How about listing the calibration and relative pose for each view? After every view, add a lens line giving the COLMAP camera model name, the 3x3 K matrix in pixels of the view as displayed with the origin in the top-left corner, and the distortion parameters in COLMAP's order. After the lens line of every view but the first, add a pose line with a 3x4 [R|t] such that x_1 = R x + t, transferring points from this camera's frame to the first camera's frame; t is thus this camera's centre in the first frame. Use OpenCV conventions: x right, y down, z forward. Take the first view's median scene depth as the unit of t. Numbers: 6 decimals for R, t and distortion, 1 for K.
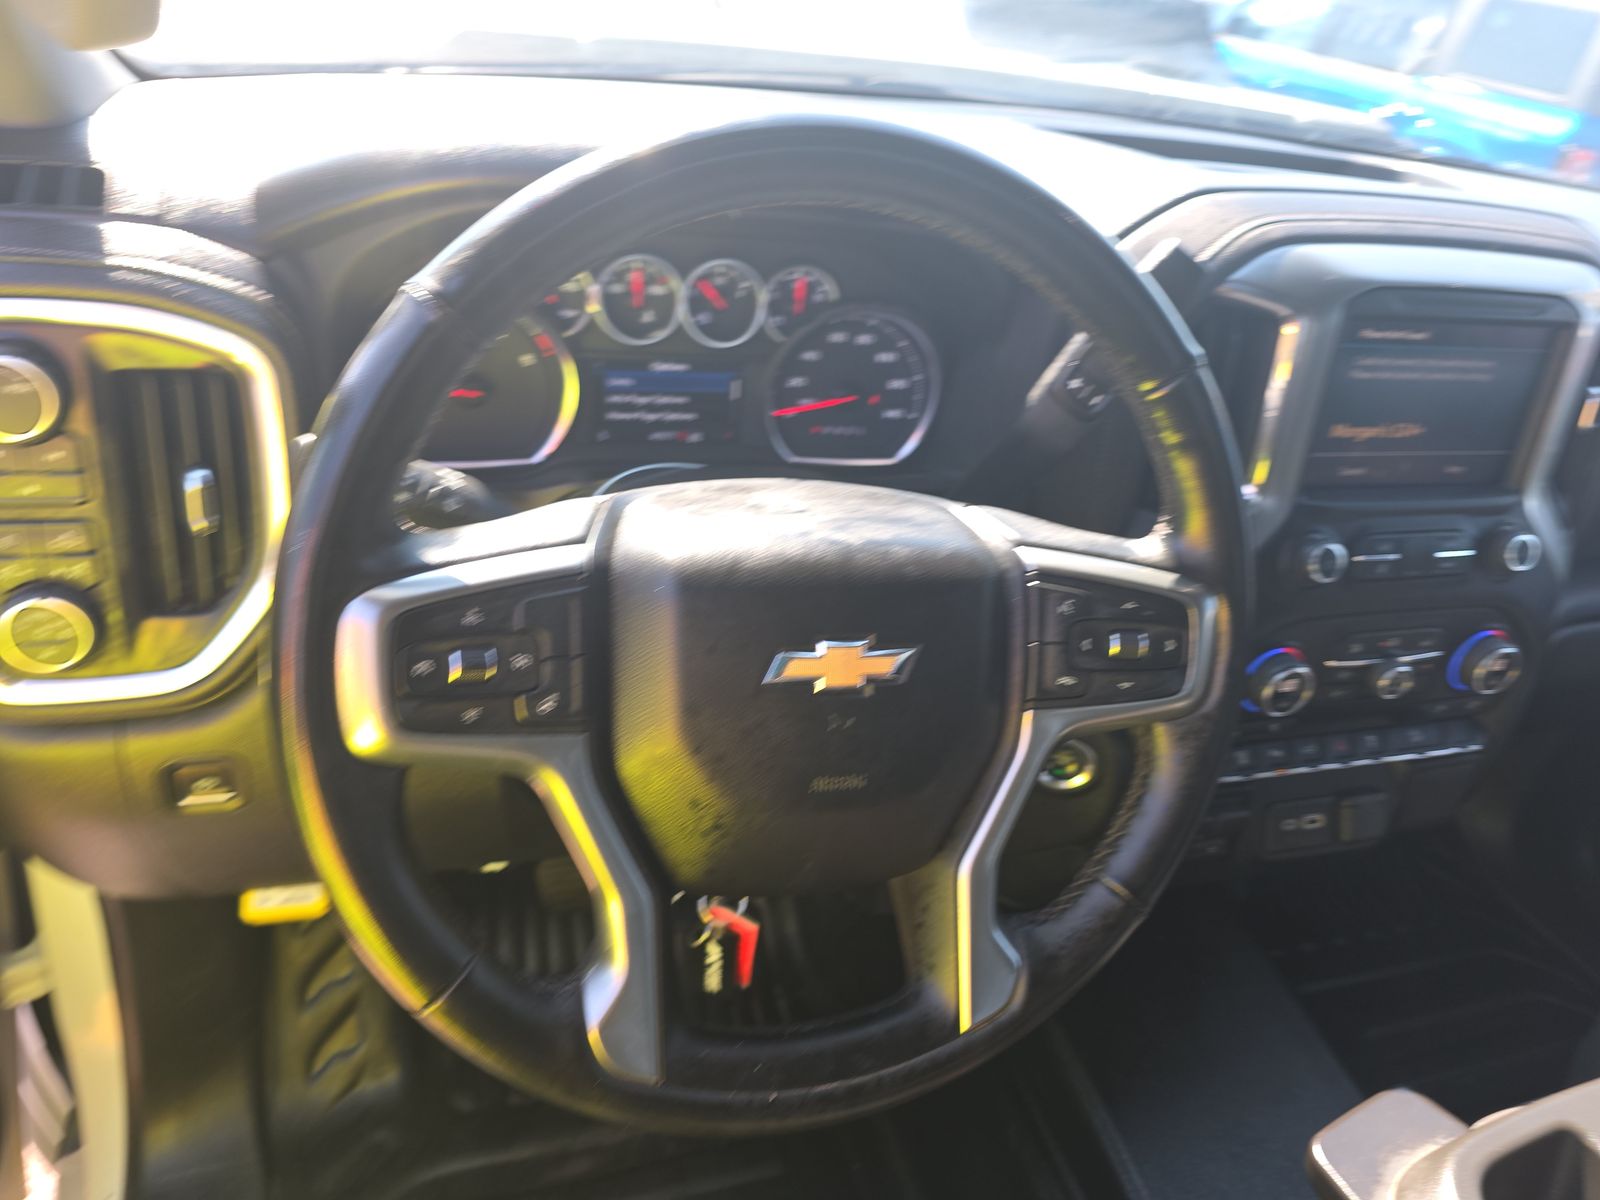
lens RADIAL K [[1066.5, 0, 800.0], [0, 1066.5, 600.0], [0, 0, 1]] dist [0.067555, 0.000257]
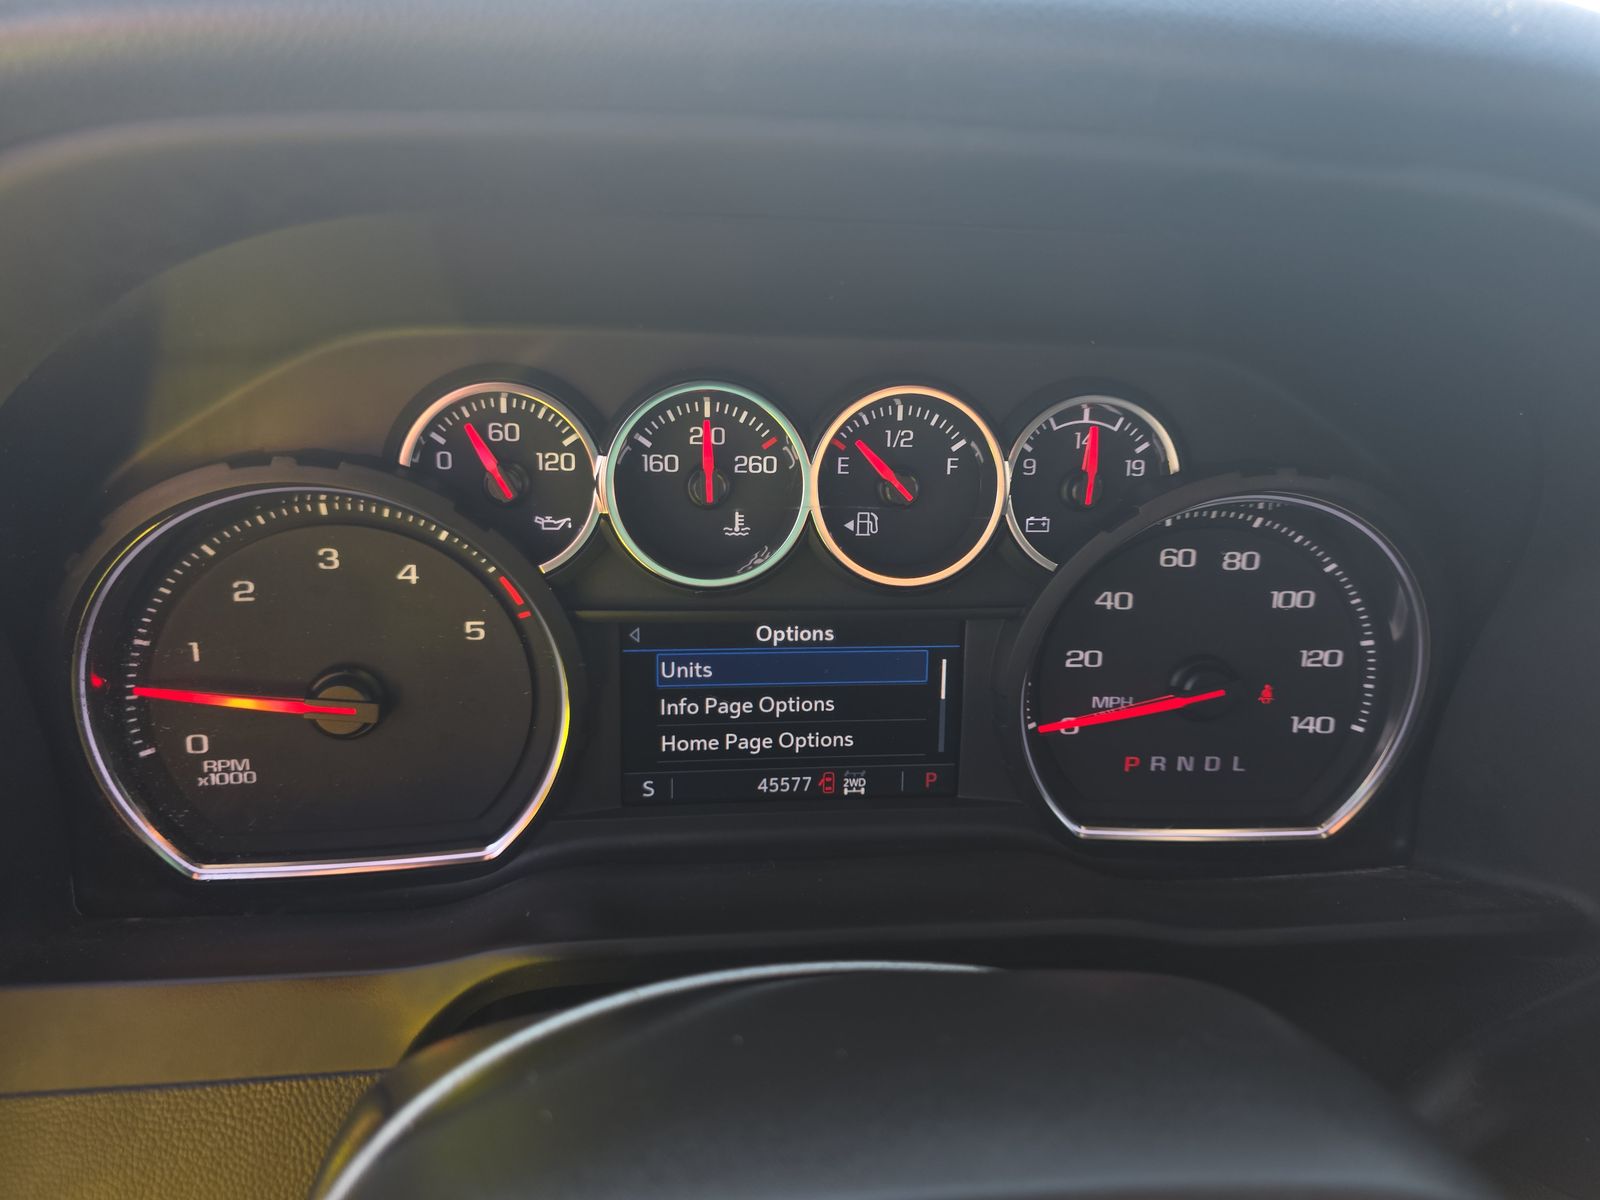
lens RADIAL K [[1066.5, 0, 800.0], [0, 1066.5, 600.0], [0, 0, 1]] dist [0.067555, 0.000257]
pose [[0.977613, -0.034716, -0.207525, -0.025365], [-0.016625, 0.970466, -0.240663, -0.119931], [0.209751, 0.238726, 0.948164, 0.553564]]
